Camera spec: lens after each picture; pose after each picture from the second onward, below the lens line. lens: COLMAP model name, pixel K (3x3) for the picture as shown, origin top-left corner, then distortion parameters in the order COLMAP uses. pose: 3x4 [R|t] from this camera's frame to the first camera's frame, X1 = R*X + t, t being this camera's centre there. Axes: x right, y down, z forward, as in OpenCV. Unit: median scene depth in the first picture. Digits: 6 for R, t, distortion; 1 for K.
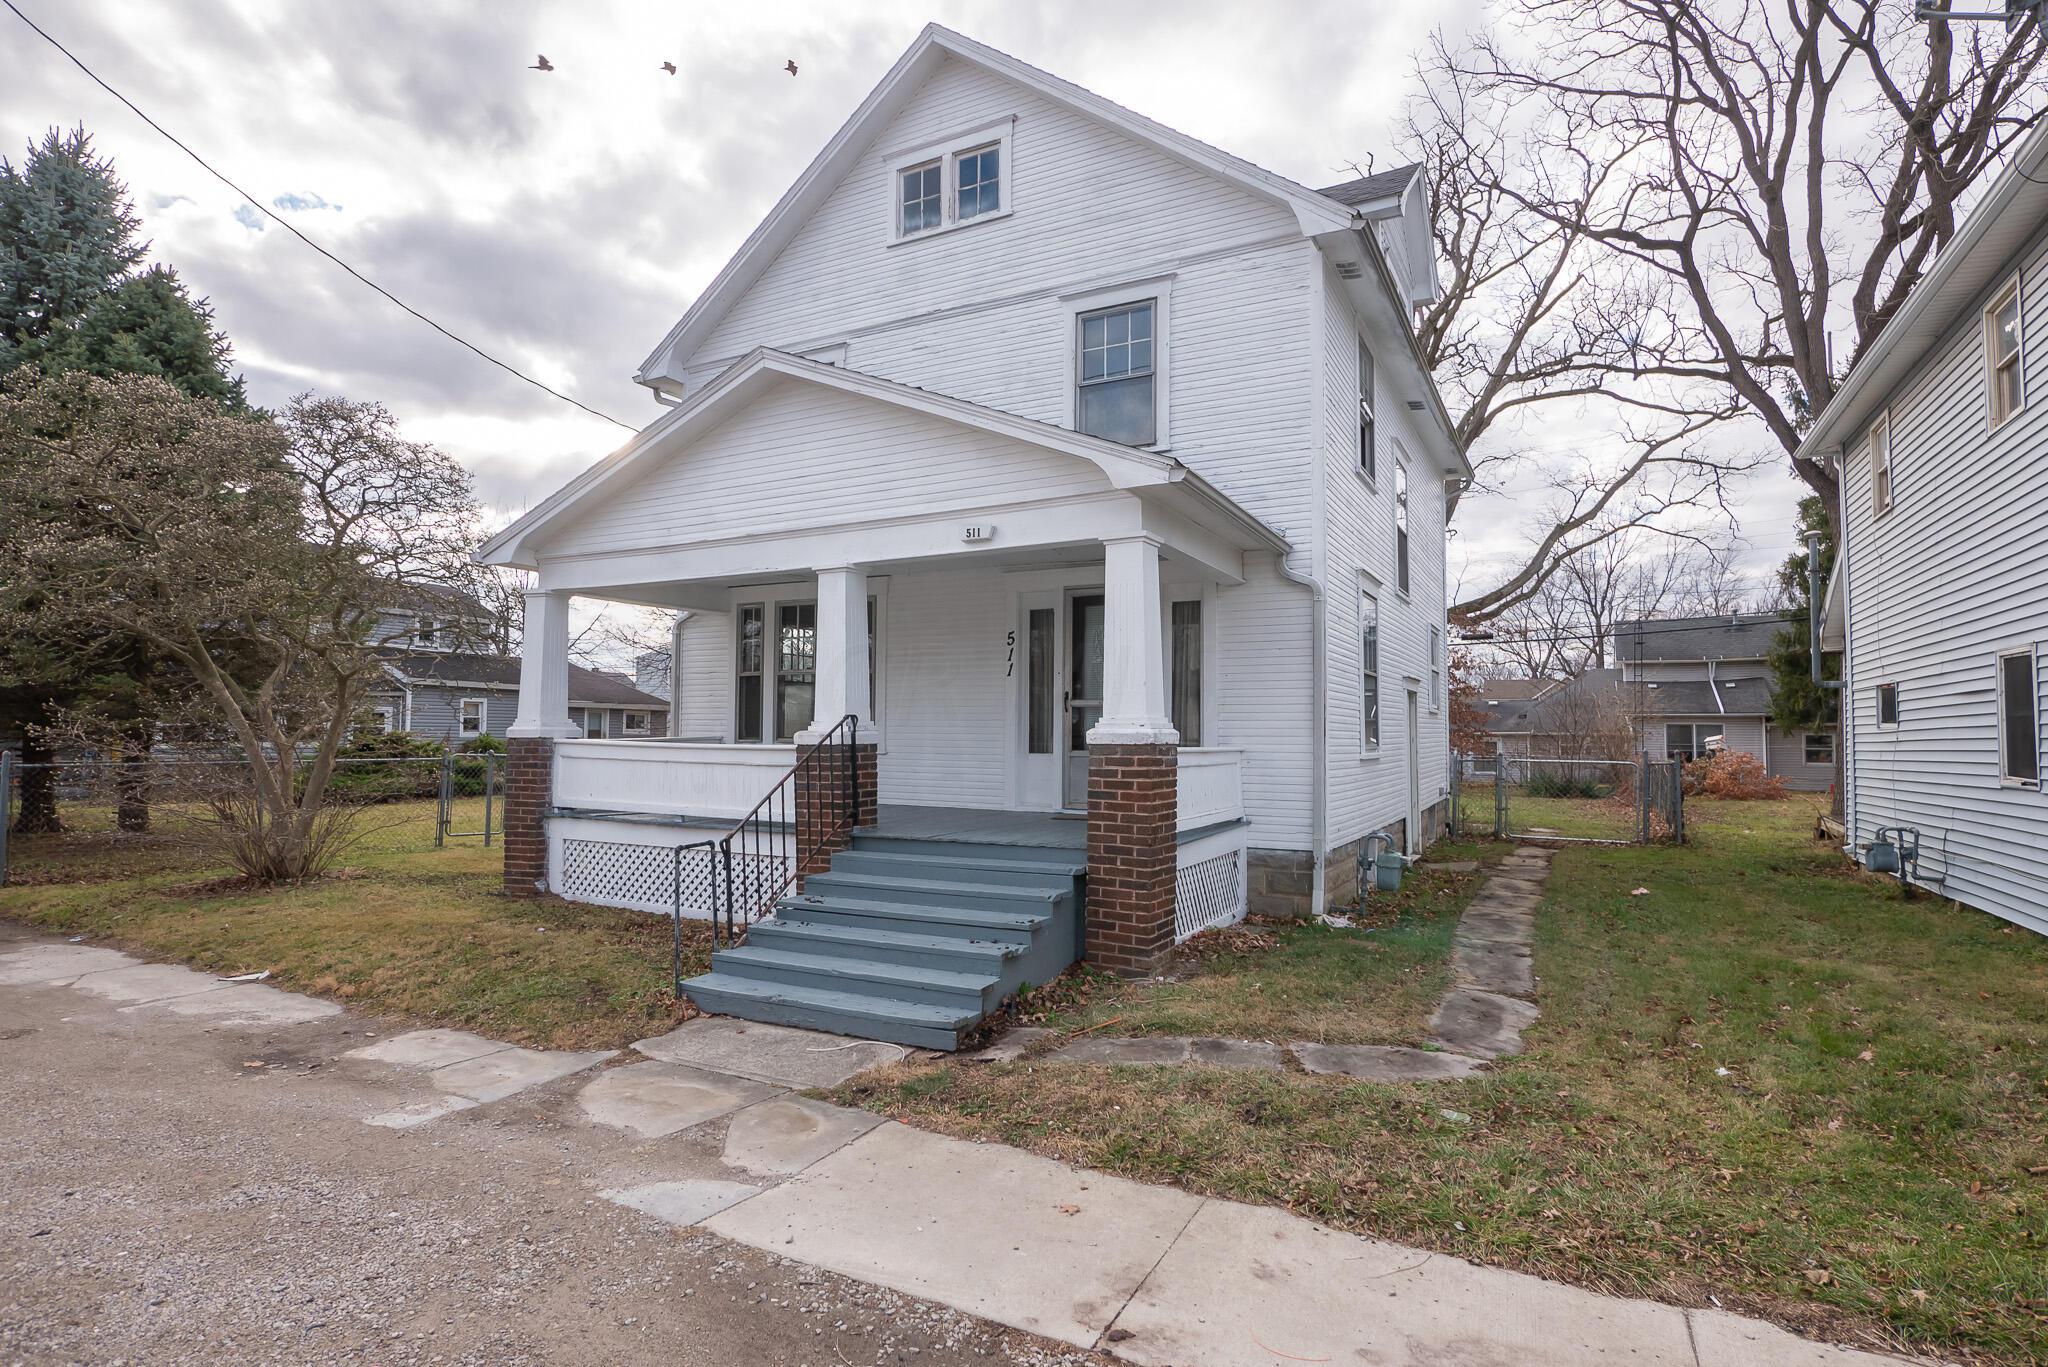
lens RADIAL K [[1045.6, 0, 1024.0], [0, 1045.6, 683.5], [0, 0, 1]] dist [-0.002578, 0.000346]
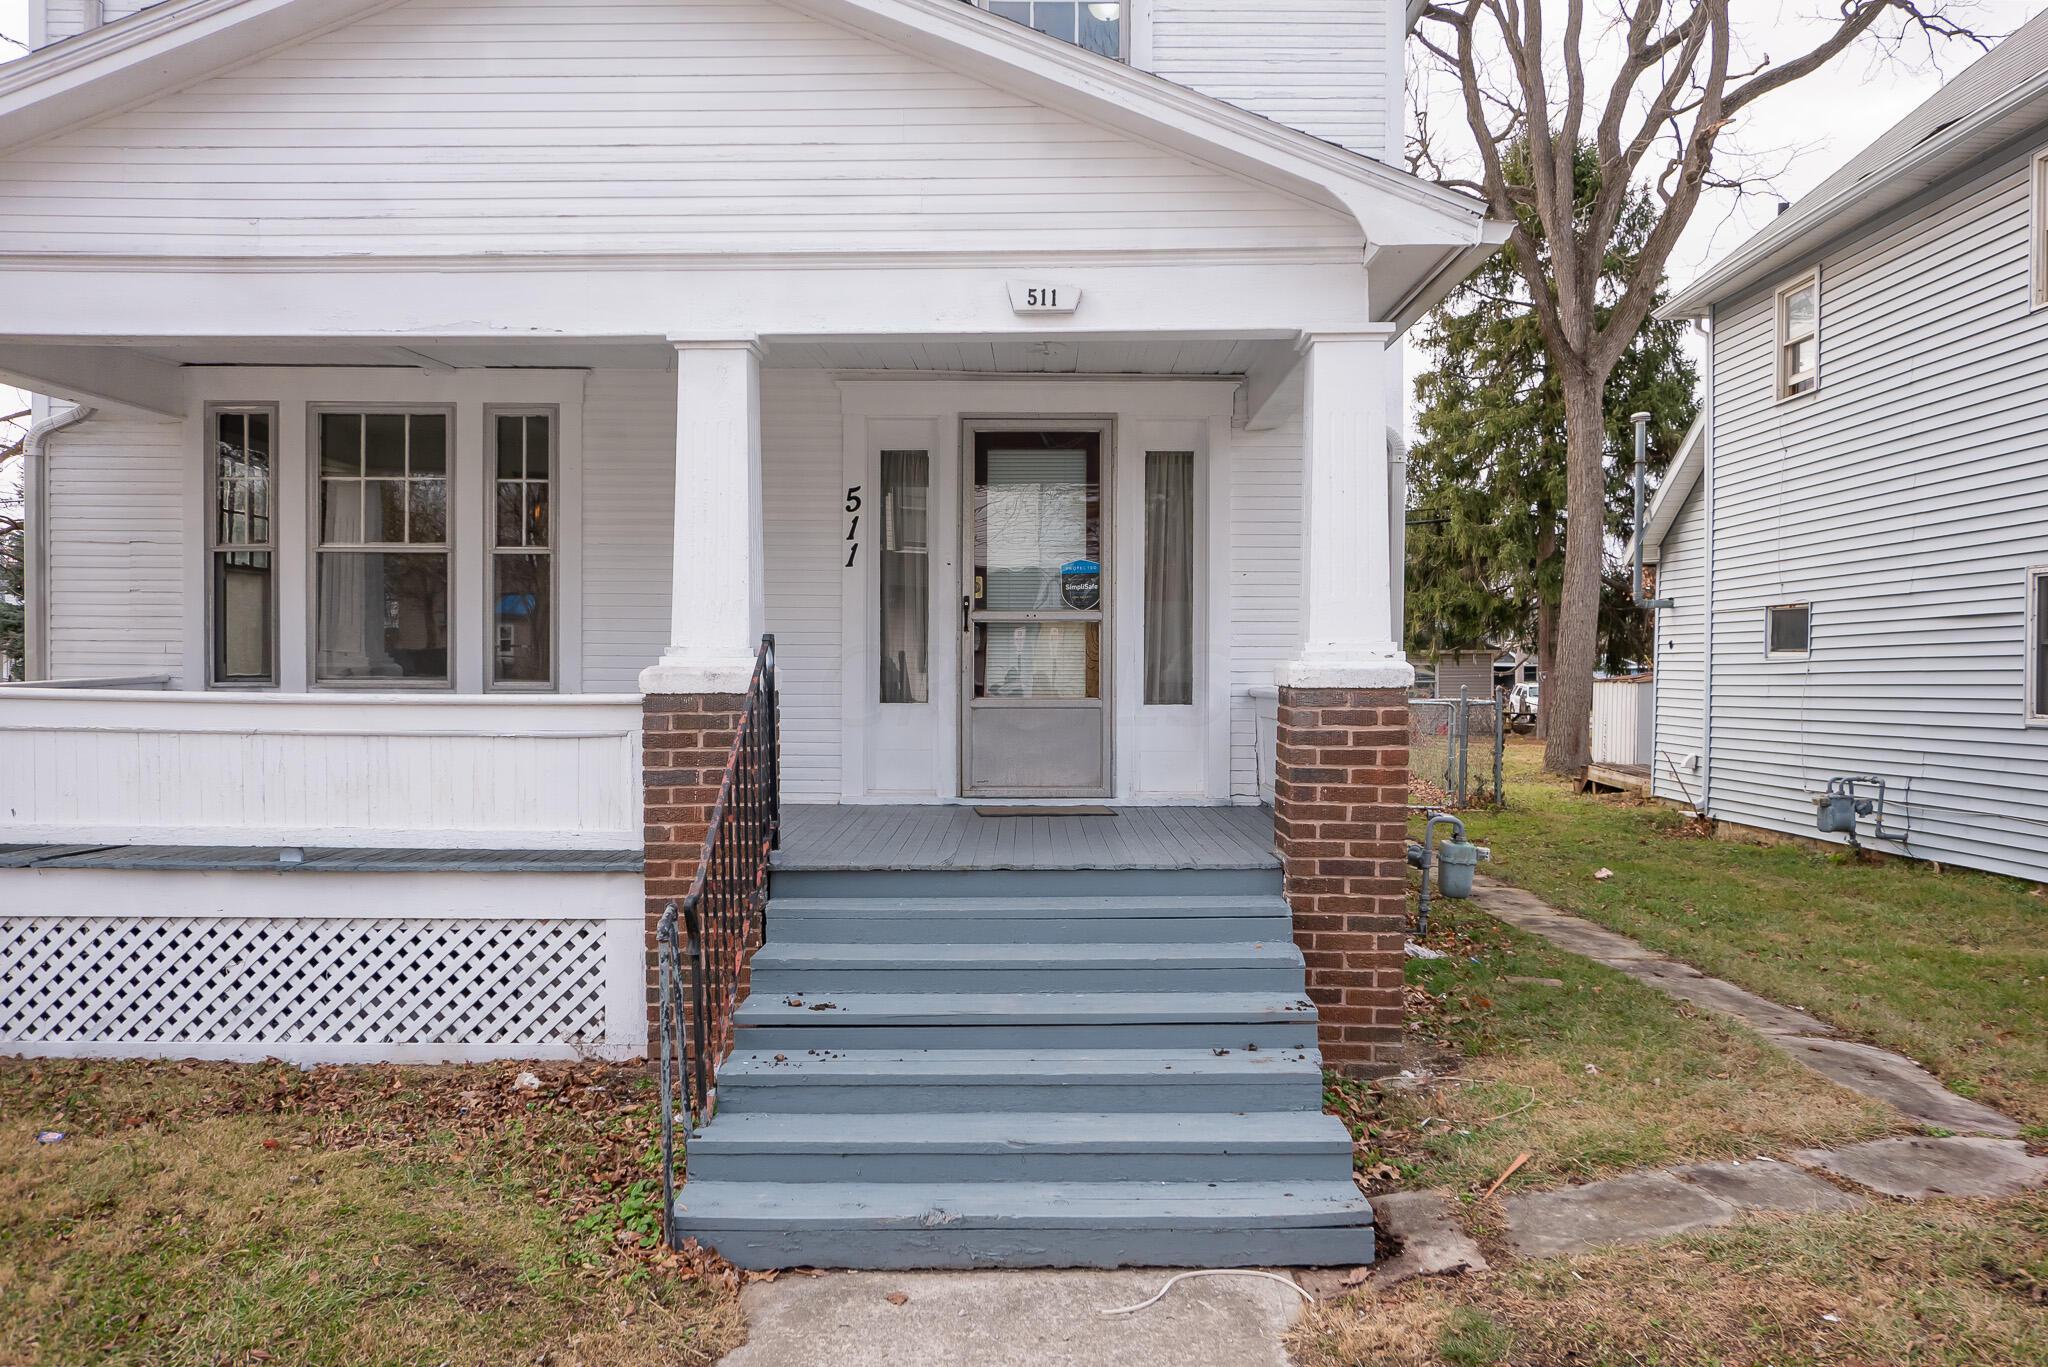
lens RADIAL K [[1557.6, 0, 1024.0], [0, 1557.6, 683.5], [0, 0, 1]] dist [0.000829, 0.002668]
pose [[0.884784, -0.008515, 0.465923, -0.436123], [-0.019775, 0.998246, 0.055796, 0.009637], [-0.465581, -0.058581, 0.883064, 0.288199]]
